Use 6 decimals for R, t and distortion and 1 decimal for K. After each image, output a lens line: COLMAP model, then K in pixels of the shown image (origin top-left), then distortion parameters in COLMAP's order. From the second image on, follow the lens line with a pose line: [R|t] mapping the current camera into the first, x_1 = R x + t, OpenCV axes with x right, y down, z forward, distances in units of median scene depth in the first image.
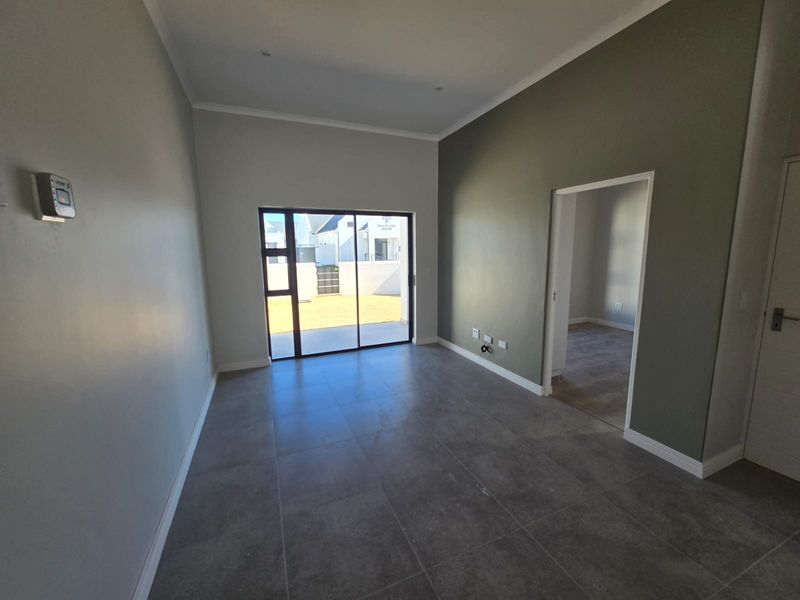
lens RADIAL K [[330.9, 0, 390.8], [0, 330.9, 307.0], [0, 0, 1]] dist [0.000505, 0.000019]
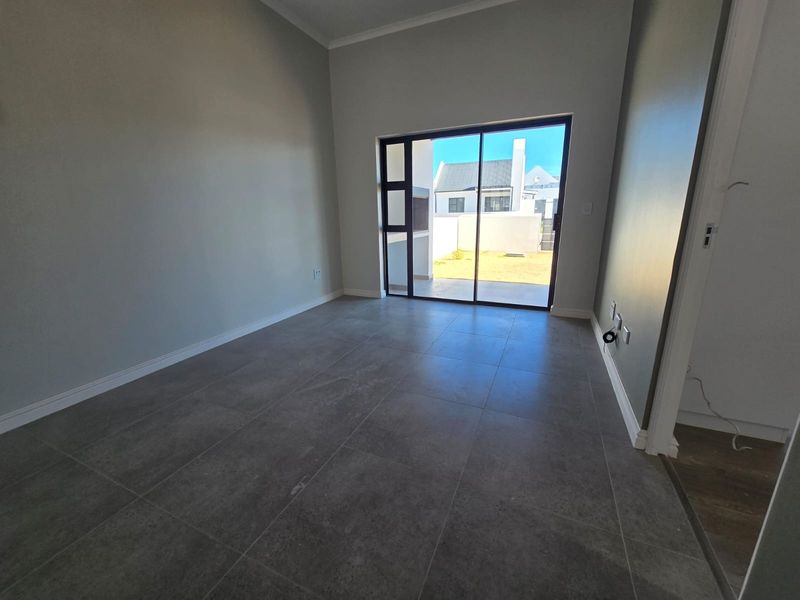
lens RADIAL K [[324.5, 0, 430.8], [0, 324.5, 309.7], [0, 0, 1]] dist [-0.001140, -0.000071]
pose [[0.676715, 0.199072, -0.708821, 0.495878], [-0.119422, 0.979681, 0.161129, 0.028263], [0.726495, -0.024389, 0.686738, 0.420793]]
